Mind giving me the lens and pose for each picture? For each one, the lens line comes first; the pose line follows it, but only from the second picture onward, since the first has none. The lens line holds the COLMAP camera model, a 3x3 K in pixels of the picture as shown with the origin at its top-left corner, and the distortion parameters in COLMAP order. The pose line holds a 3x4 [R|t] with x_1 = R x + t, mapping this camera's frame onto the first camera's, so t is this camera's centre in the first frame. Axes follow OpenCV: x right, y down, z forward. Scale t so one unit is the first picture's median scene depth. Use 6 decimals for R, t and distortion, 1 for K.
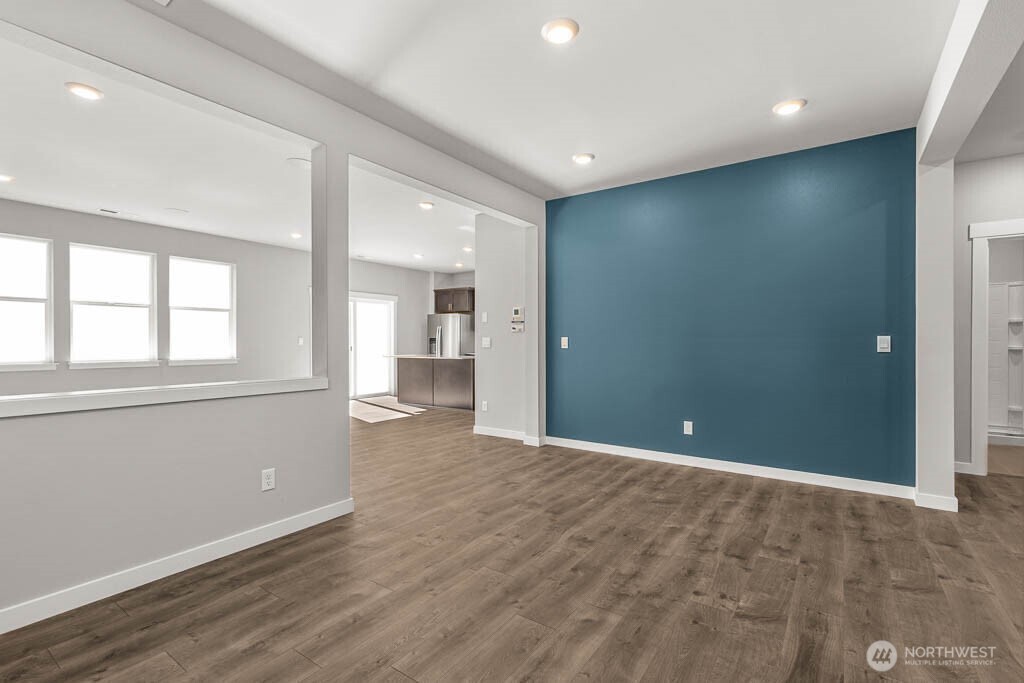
lens RADIAL K [[462.9, 0, 533.4], [0, 462.9, 343.4], [0, 0, 1]] dist [0.003735, 0.000256]
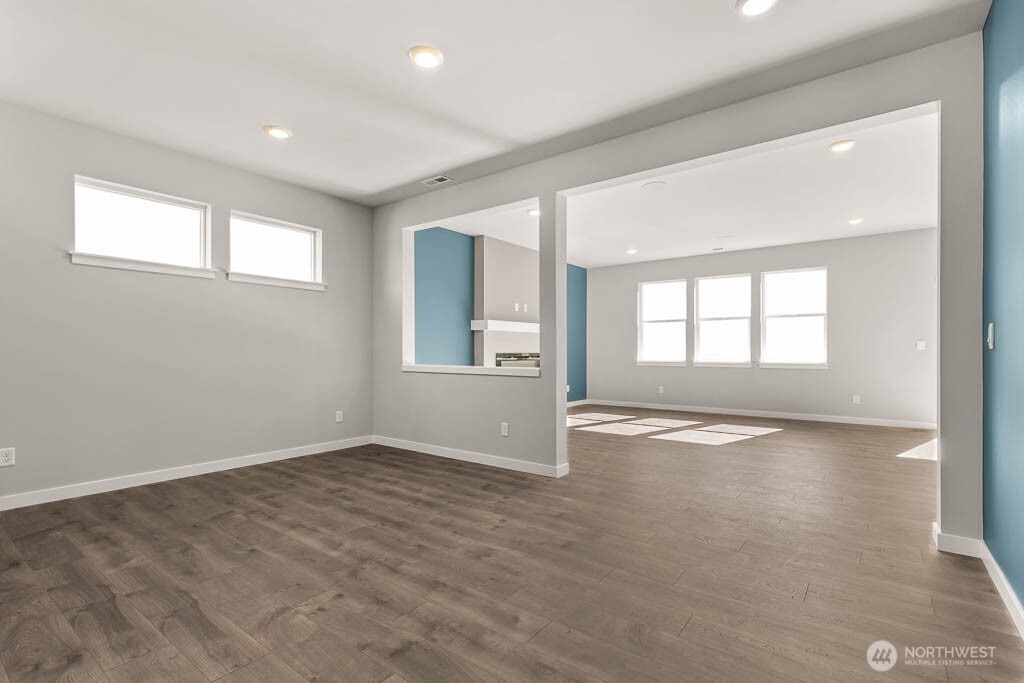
lens RADIAL K [[467.4, 0, 514.5], [0, 467.4, 340.0], [0, 0, 1]] dist [0.002011, -0.000076]
pose [[-0.040545, -0.024143, -0.998886, 1.192422], [-0.005467, 0.999698, -0.023941, 0.031038], [0.999163, 0.004490, -0.040665, 1.270580]]
